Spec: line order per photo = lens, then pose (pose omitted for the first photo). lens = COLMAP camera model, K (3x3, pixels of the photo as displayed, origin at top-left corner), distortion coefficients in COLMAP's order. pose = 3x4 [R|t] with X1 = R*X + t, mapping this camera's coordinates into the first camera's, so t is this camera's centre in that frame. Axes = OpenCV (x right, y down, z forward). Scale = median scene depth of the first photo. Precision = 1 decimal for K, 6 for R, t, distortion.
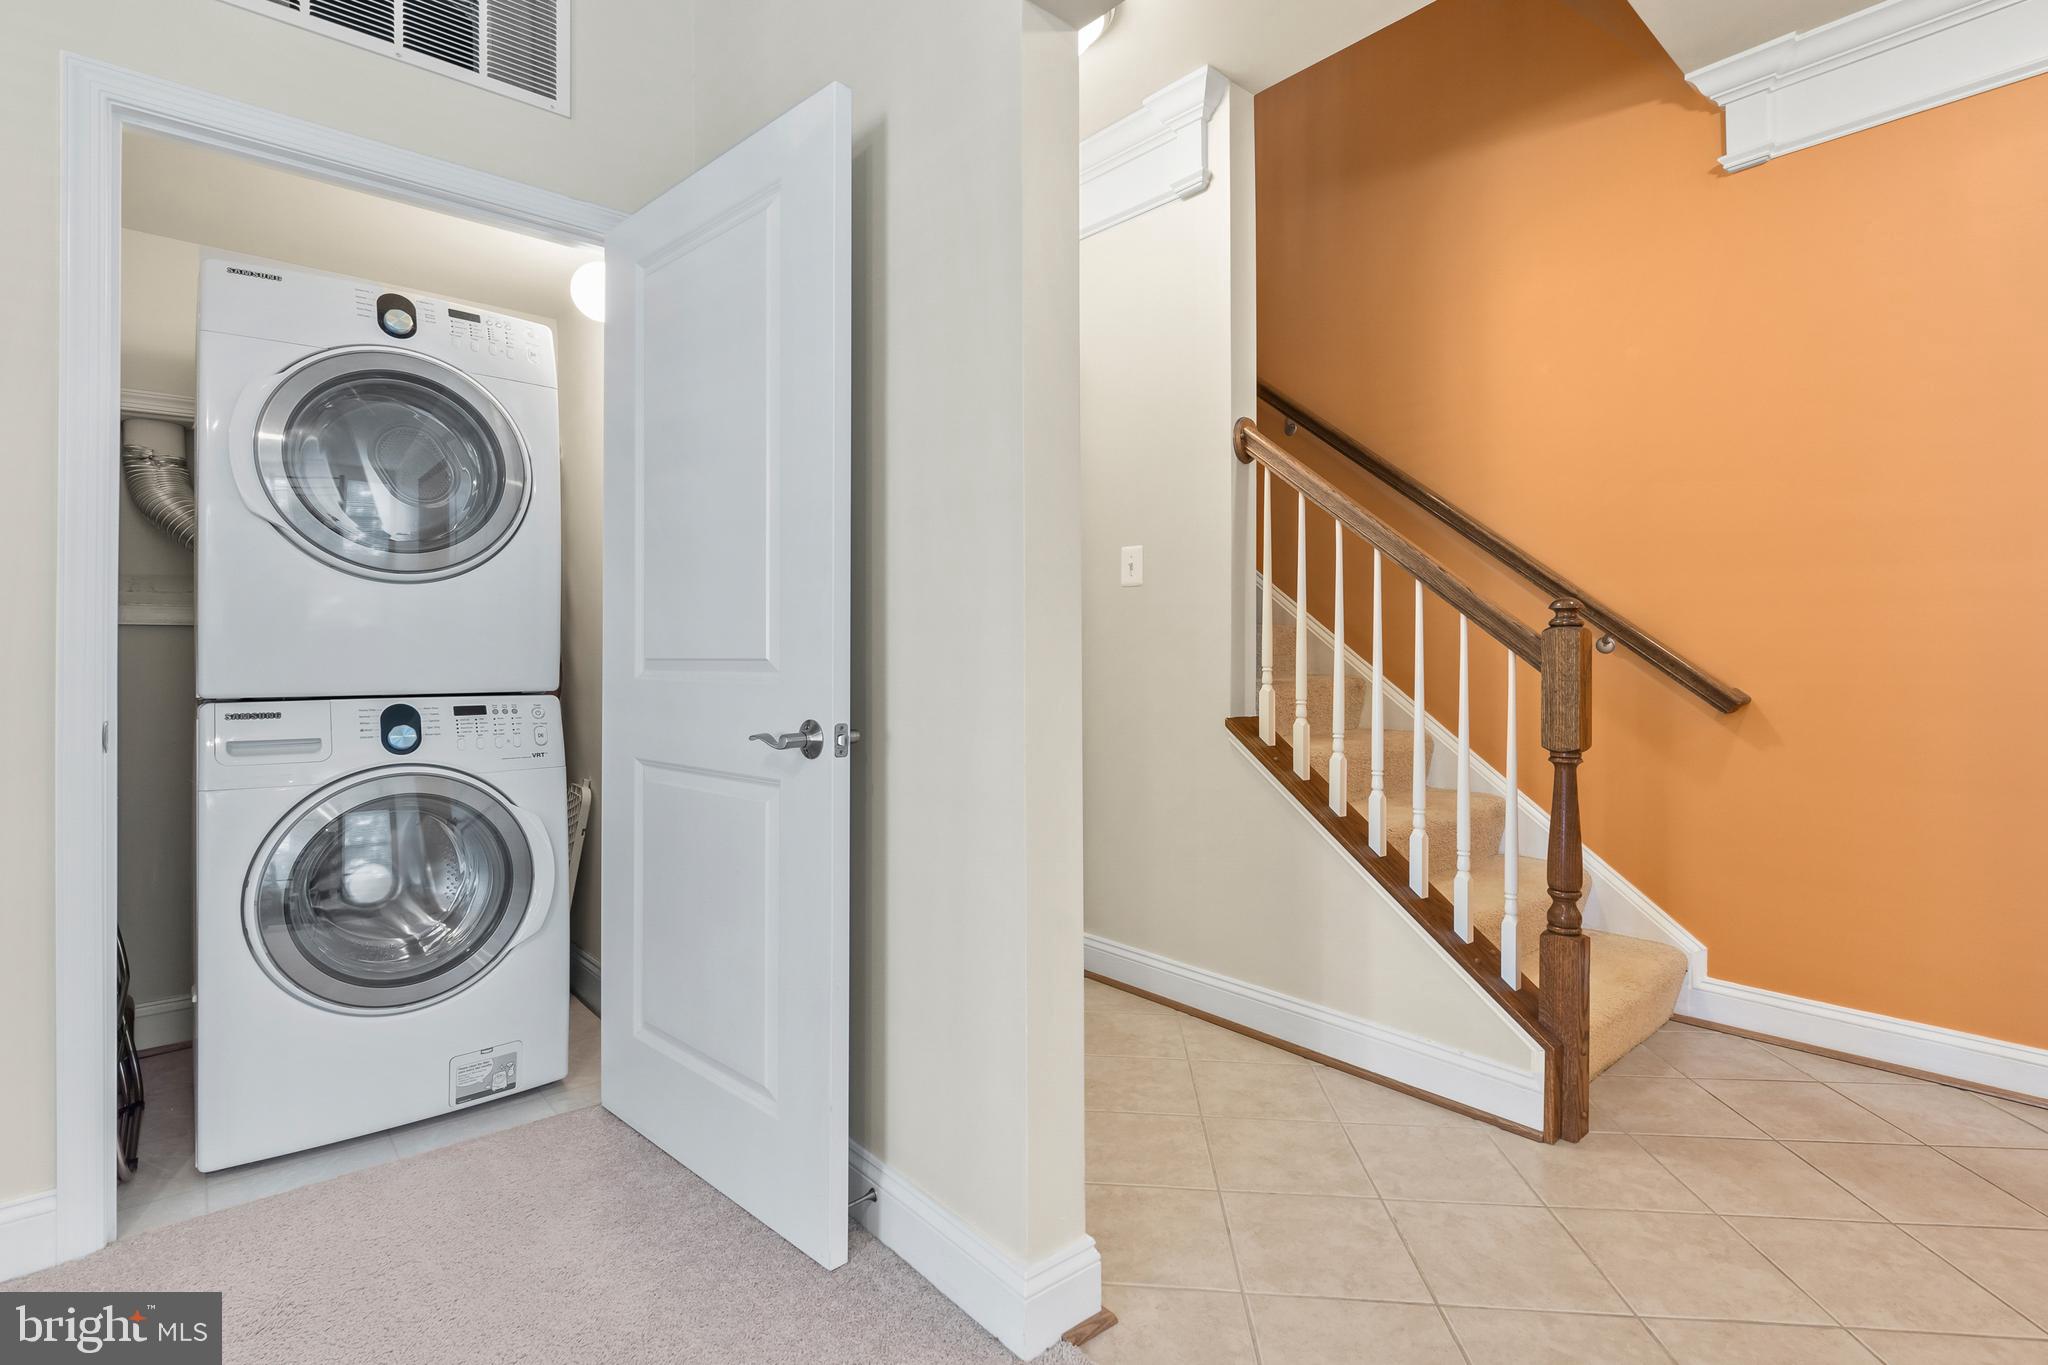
lens RADIAL K [[983.0, 0, 1022.6], [0, 983.0, 670.8], [0, 0, 1]] dist [-0.003566, 0.003689]
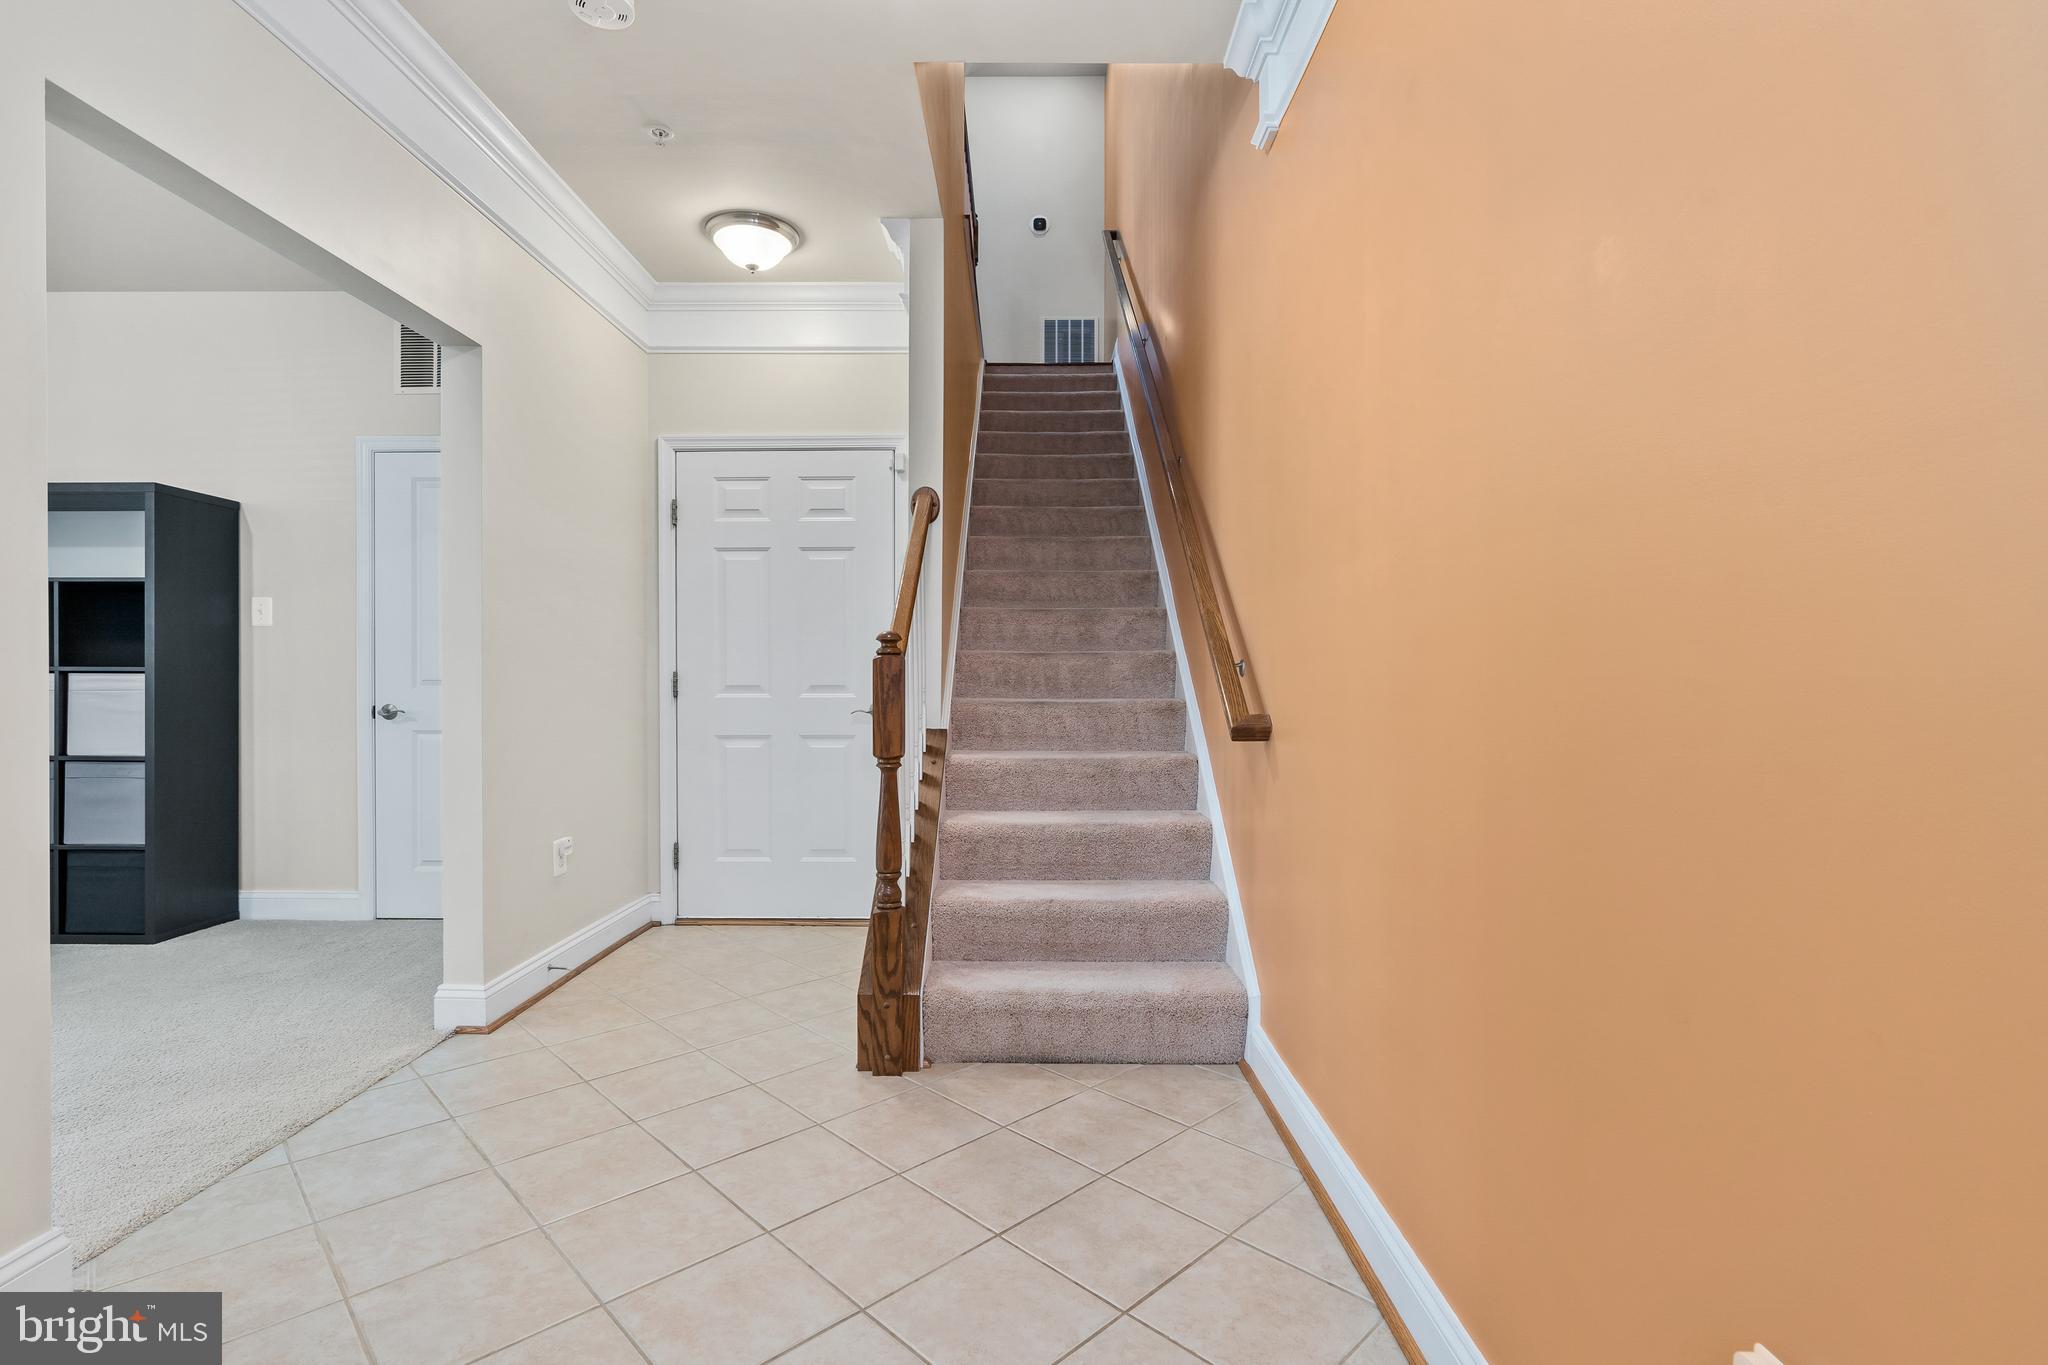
lens RADIAL K [[983.0, 0, 1026.7], [0, 983.0, 689.2], [0, 0, 1]] dist [-0.003566, 0.003689]
pose [[0.742875, 0.010044, -0.669355, 1.517310], [-0.012258, 0.999924, 0.001399, -0.006568], [0.669318, 0.007165, 0.742942, 0.210096]]
